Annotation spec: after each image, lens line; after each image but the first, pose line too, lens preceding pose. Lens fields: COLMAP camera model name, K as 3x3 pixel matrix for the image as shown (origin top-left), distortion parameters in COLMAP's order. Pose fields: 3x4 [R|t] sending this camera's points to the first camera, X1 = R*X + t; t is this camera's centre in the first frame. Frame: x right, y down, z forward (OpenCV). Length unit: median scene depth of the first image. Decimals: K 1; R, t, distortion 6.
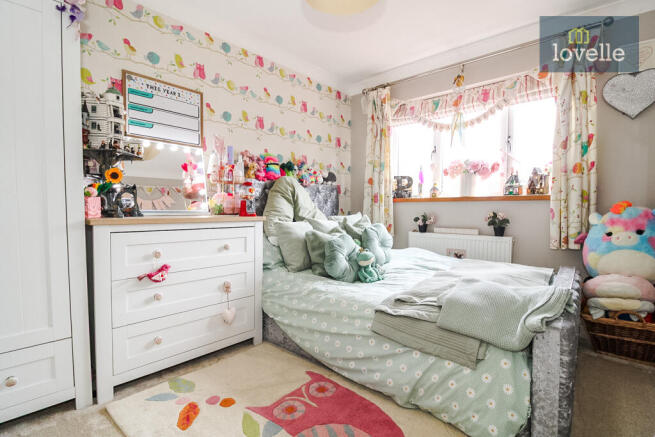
lens RADIAL K [[314.0, 0, 332.0], [0, 314.0, 220.4], [0, 0, 1]] dist [-0.000189, -0.013157]
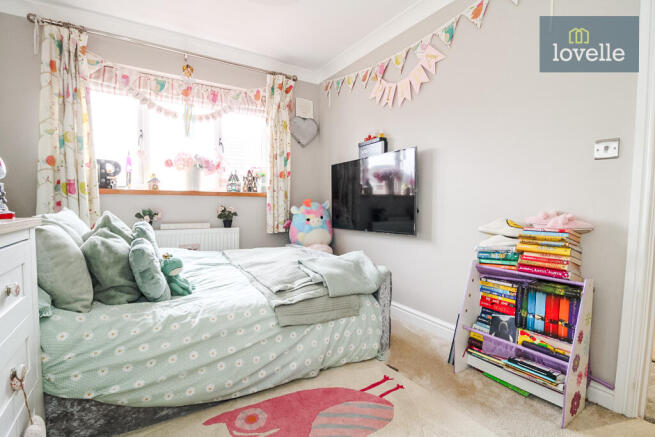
lens RADIAL K [[314.0, 0, 332.0], [0, 314.0, 220.4], [0, 0, 1]] dist [-0.000189, -0.013157]
pose [[0.285199, -0.048935, 0.957218, -0.505589], [0.029524, 0.998670, 0.042257, -0.013910], [-0.958013, 0.016209, 0.286265, 0.369820]]
